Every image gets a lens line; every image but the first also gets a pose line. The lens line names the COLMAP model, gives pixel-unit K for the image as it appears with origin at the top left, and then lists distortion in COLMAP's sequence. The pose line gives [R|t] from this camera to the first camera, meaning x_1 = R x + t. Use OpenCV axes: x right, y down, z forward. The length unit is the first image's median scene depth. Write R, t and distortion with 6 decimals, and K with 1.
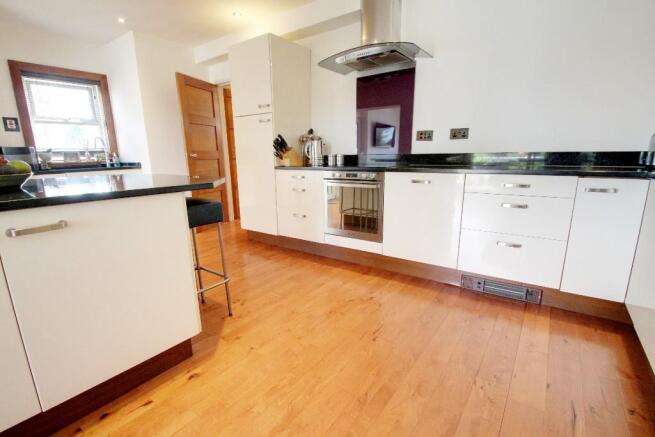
lens RADIAL K [[303.7, 0, 326.7], [0, 303.7, 221.8], [0, 0, 1]] dist [-0.014275, -0.002864]
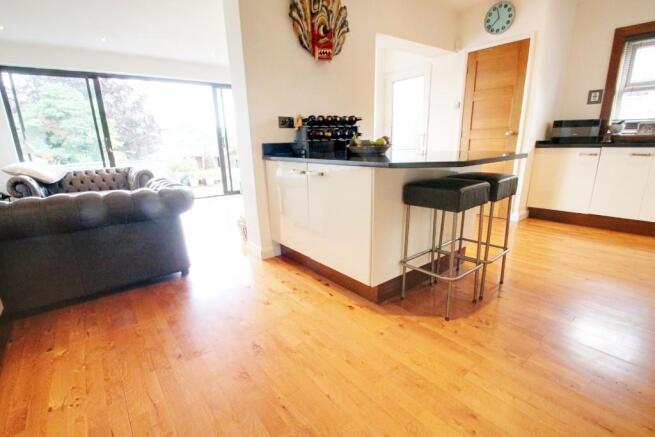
lens RADIAL K [[303.7, 0, 307.4], [0, 303.7, 219.4], [0, 0, 1]] dist [-0.014275, -0.002864]
pose [[-0.292728, 0.265000, -0.918741, 0.287865], [-0.177886, 0.928964, 0.324626, -0.092846], [0.939504, 0.258458, -0.224794, 0.411110]]
